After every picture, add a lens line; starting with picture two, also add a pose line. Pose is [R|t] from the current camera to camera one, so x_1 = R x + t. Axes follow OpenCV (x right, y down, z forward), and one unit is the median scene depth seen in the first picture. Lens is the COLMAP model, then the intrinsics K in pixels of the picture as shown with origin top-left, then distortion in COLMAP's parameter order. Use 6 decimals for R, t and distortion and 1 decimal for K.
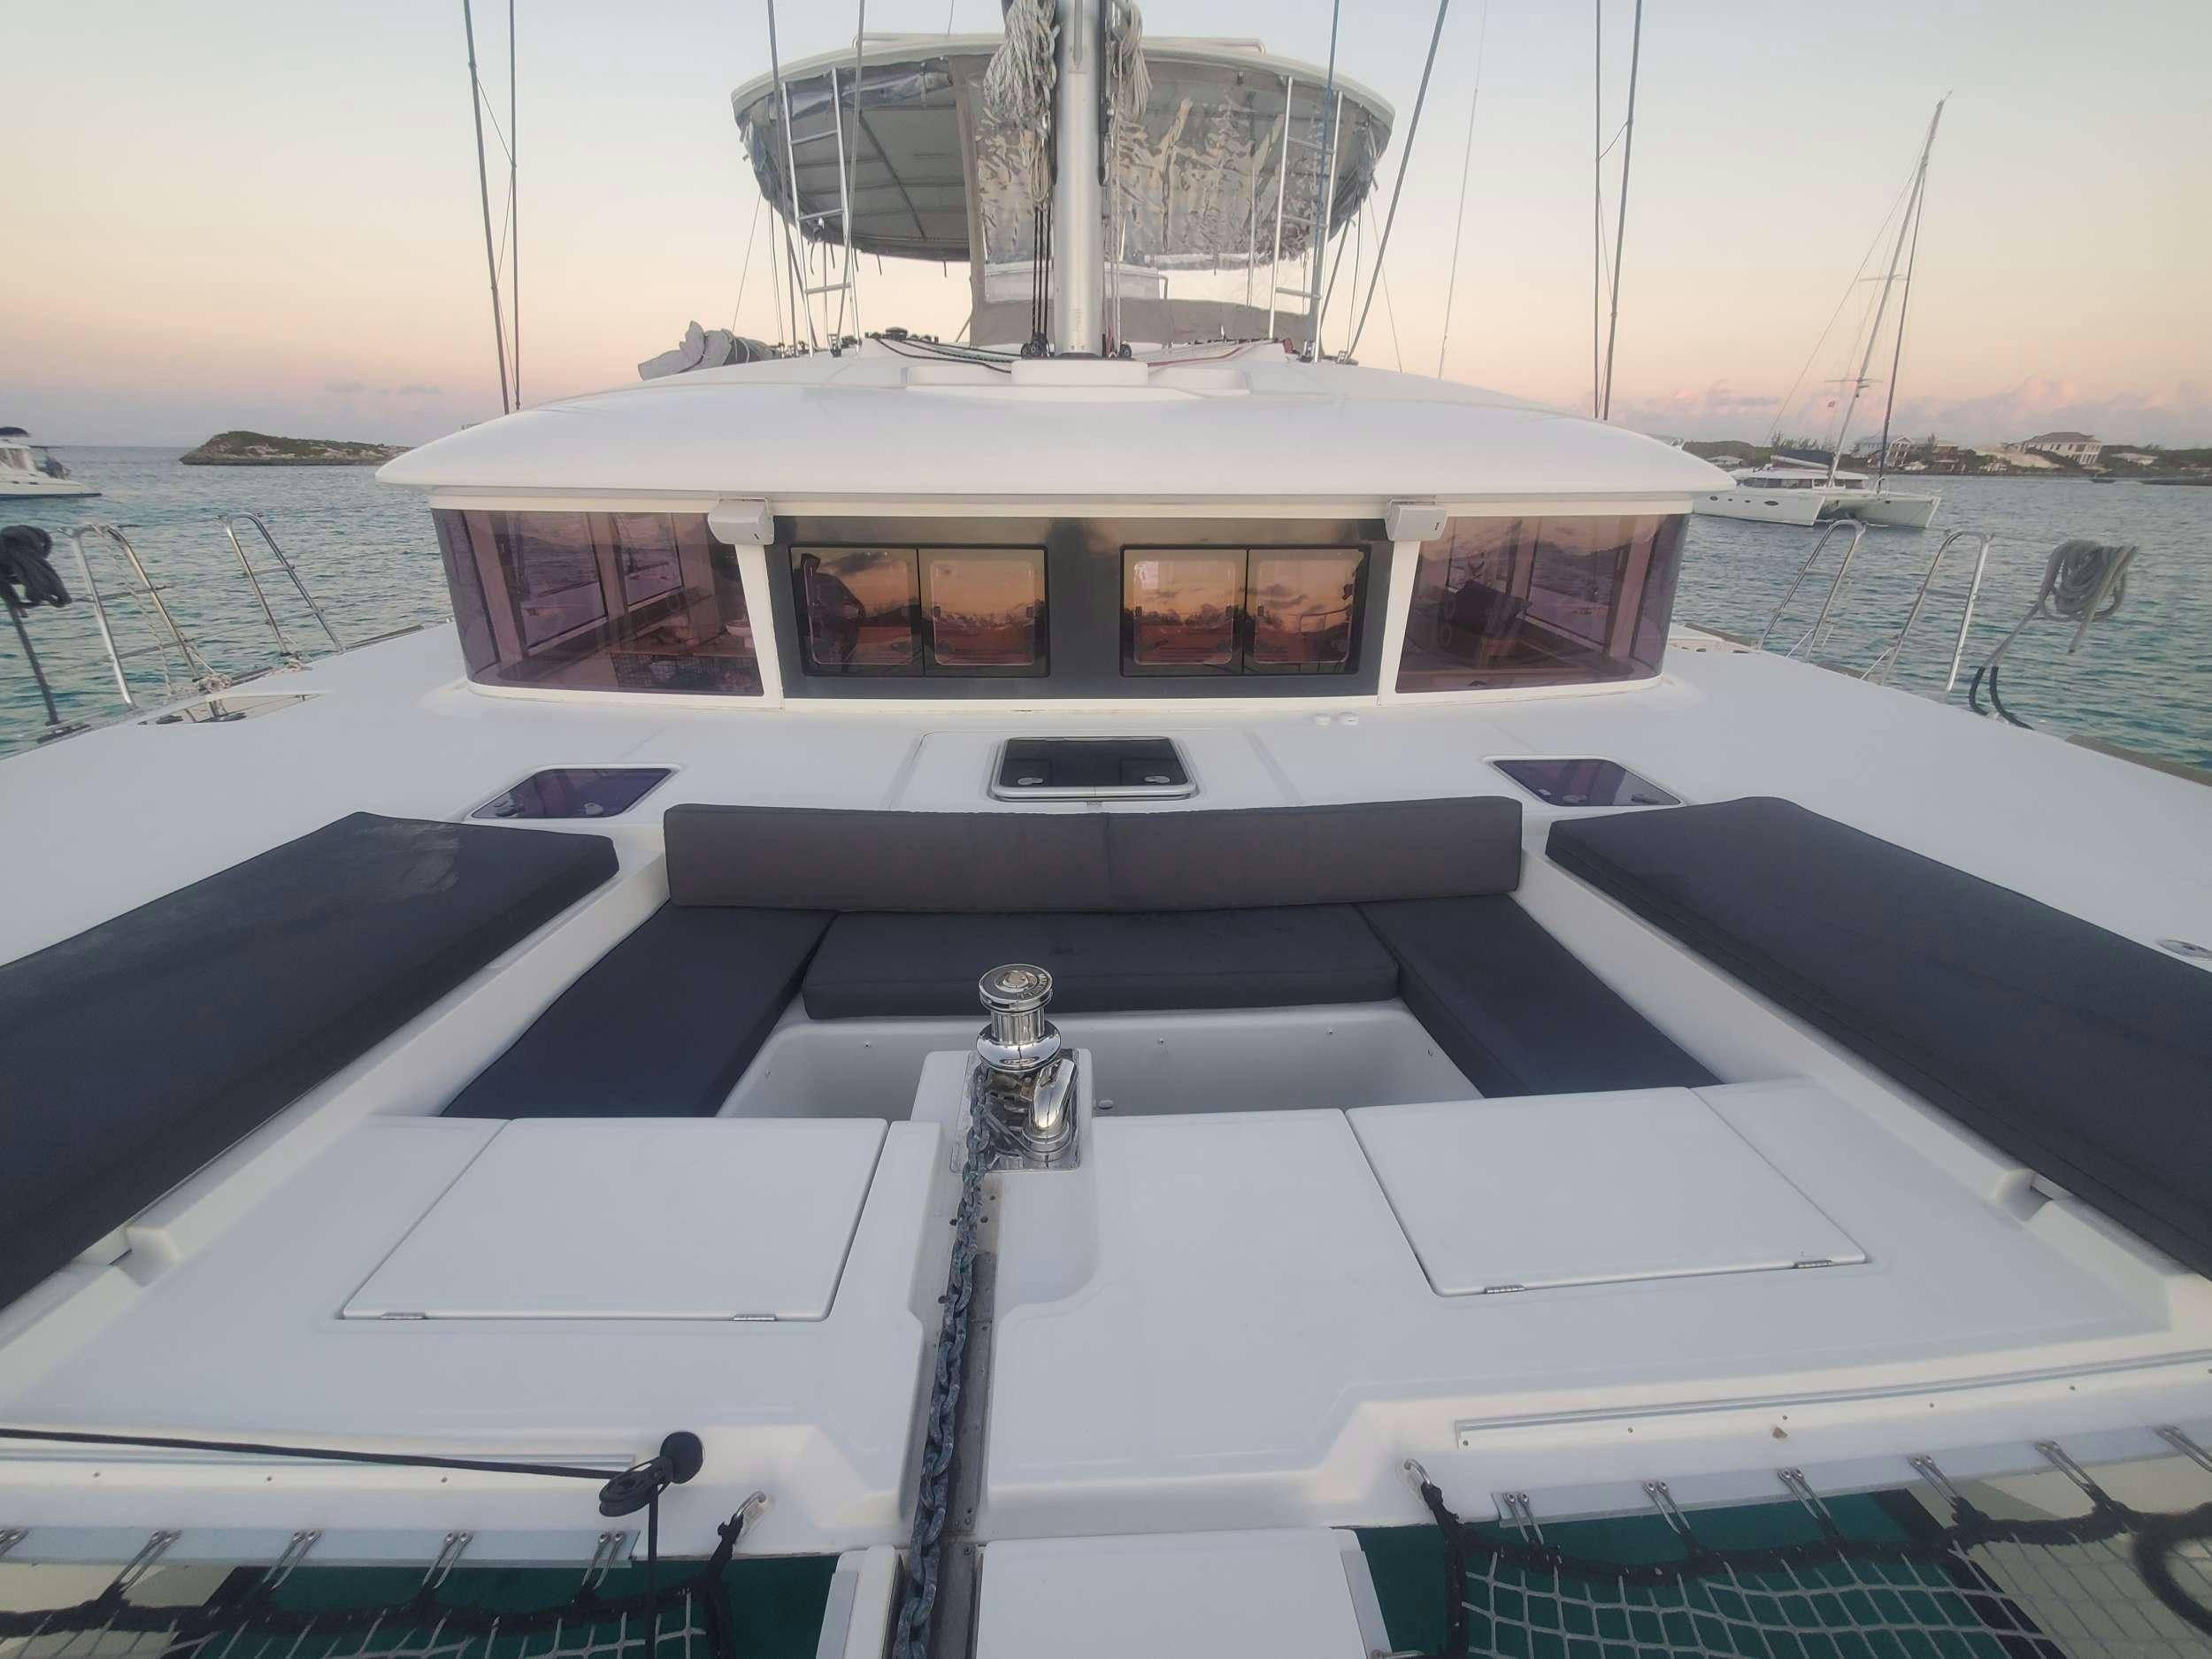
lens RADIAL K [[877.0, 0, 1106.0], [0, 877.0, 829.5], [0, 0, 1]] dist [0.008762, 0.000000]
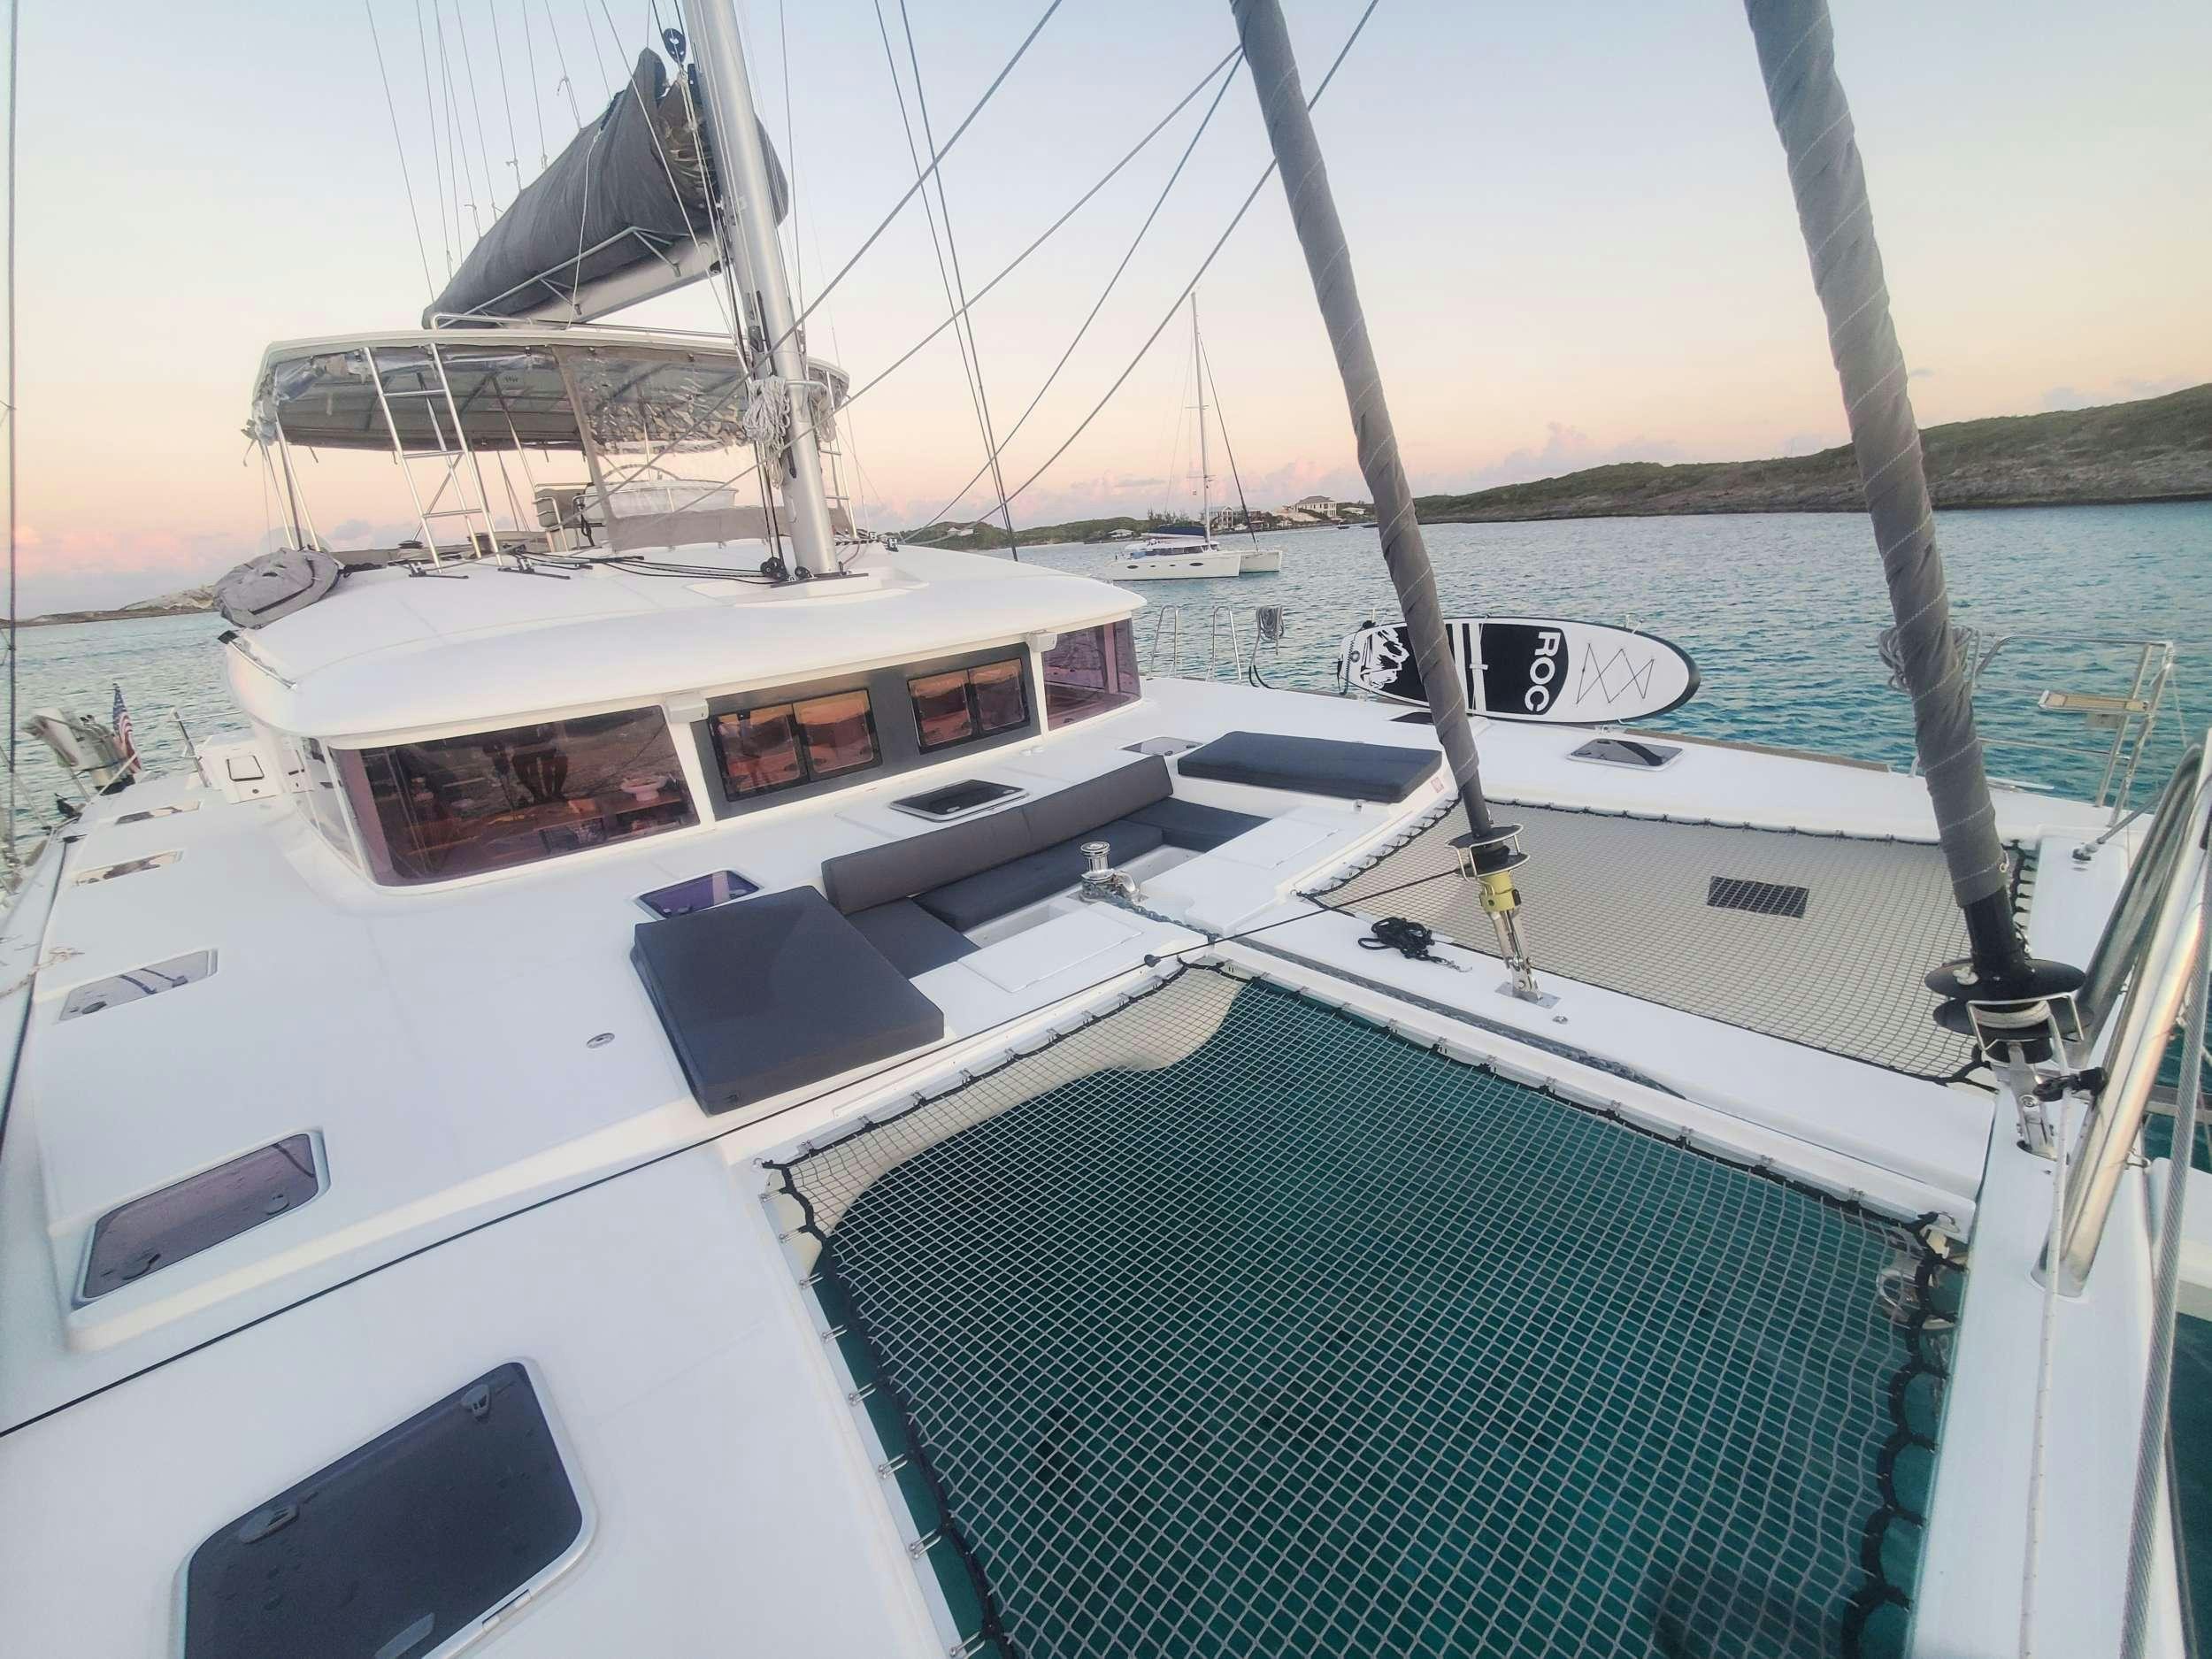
lens RADIAL K [[877.0, 0, 1106.0], [0, 877.0, 829.5], [0, 0, 1]] dist [0.008762, 0.000000]
pose [[0.751505, -0.271923, 0.601081, -0.764707], [0.330798, 0.943608, 0.013297, 0.052776], [-0.570801, 0.188844, 0.799077, -0.497756]]
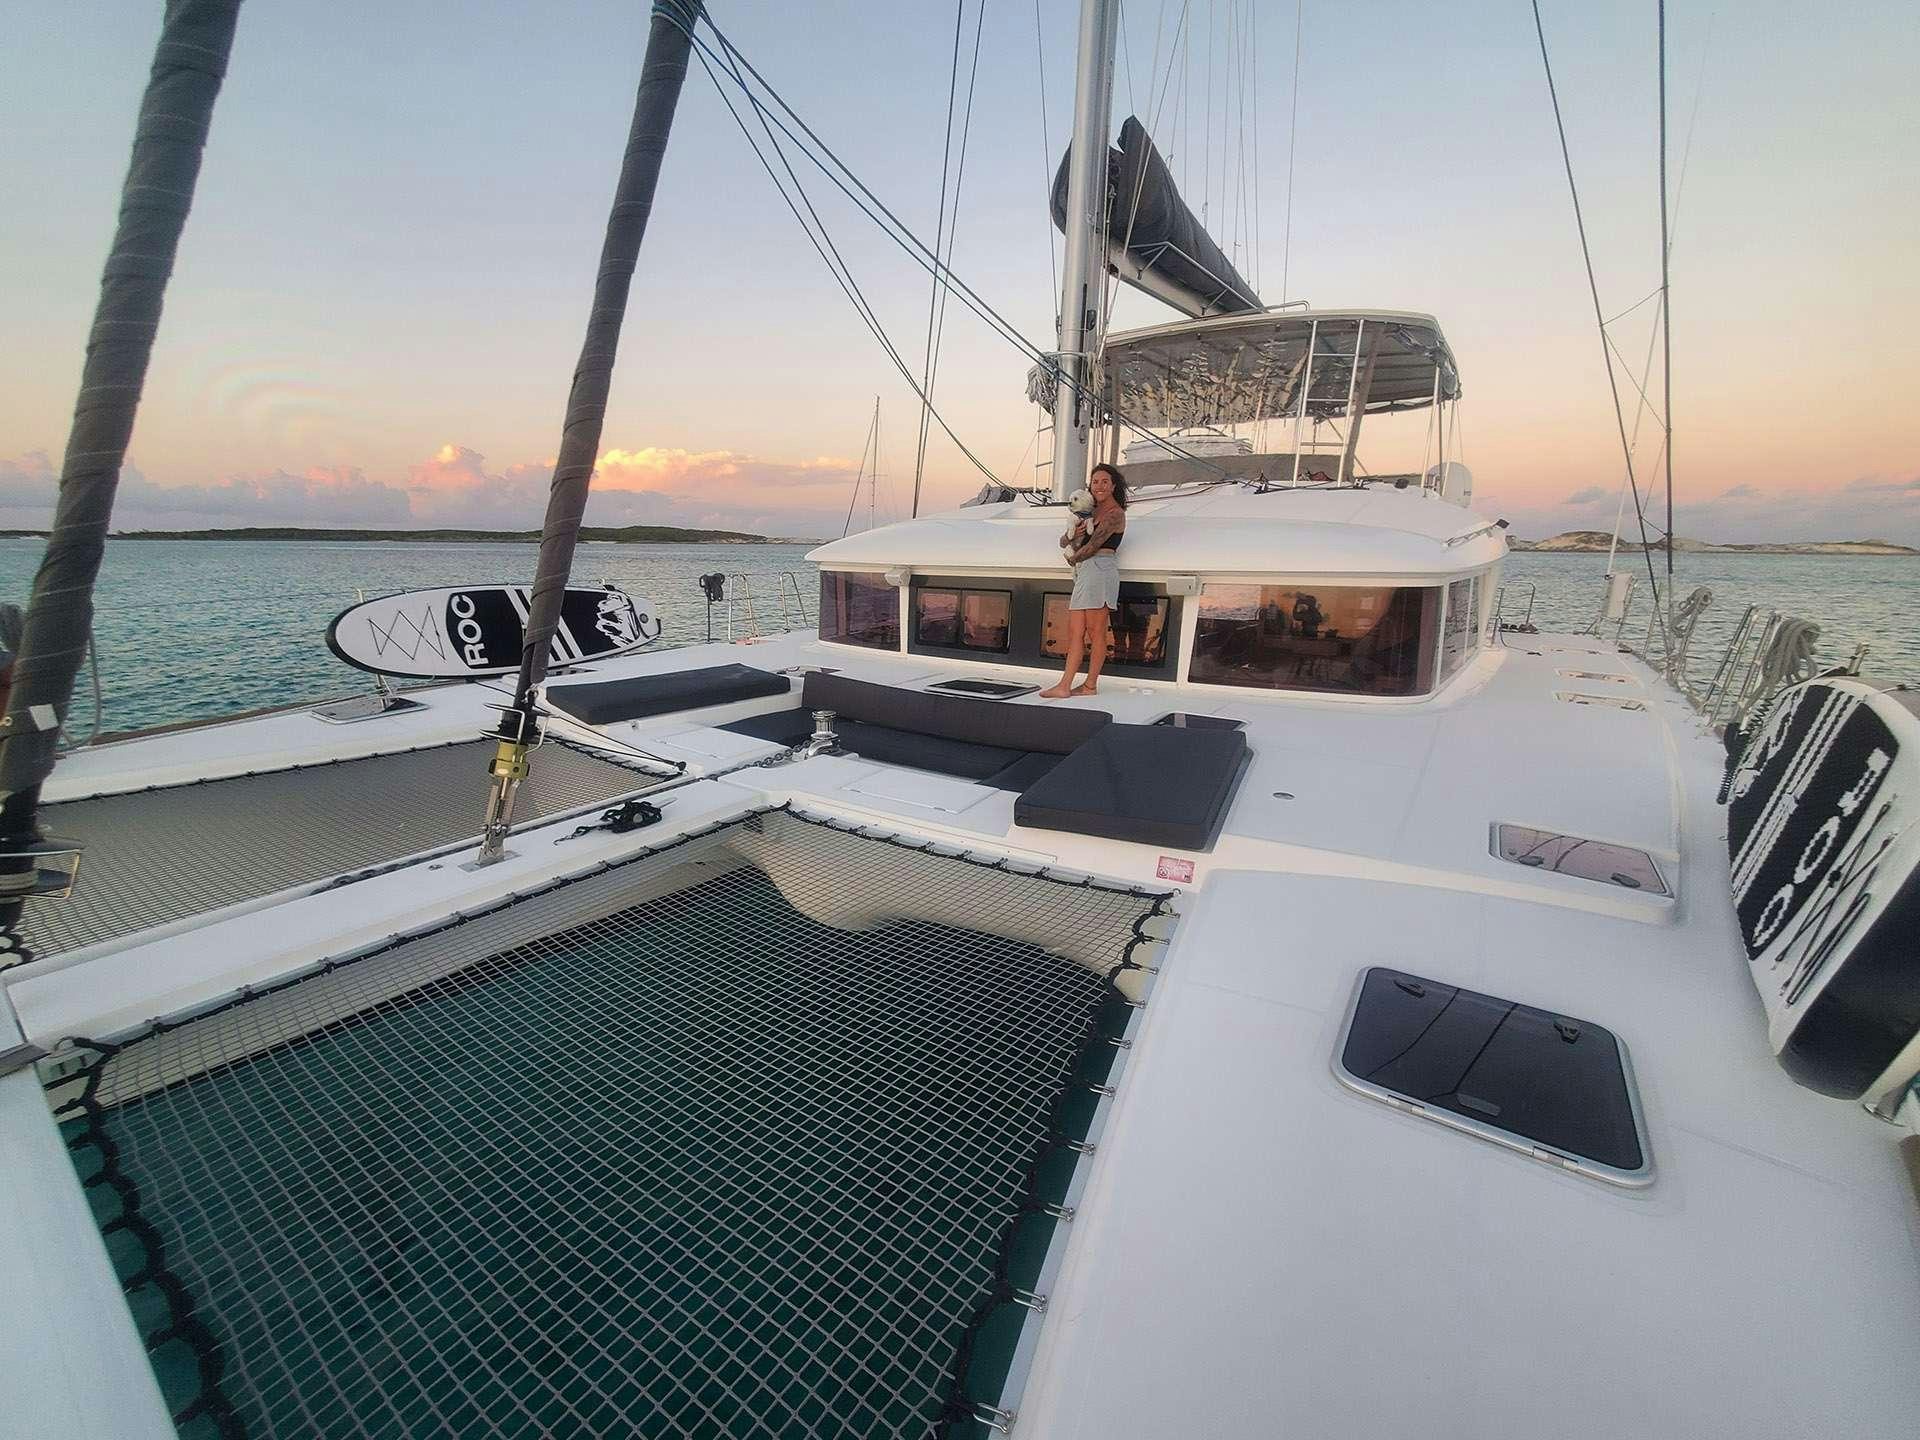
lens RADIAL K [[761.2, 0, 960.0], [0, 761.2, 720.0], [0, 0, 1]] dist [0.008762, 0.000000]
pose [[0.797495, 0.132378, -0.588624, 0.912534], [-0.231944, 0.967924, -0.096569, 0.170742], [0.556959, 0.213541, 0.802619, -0.440885]]
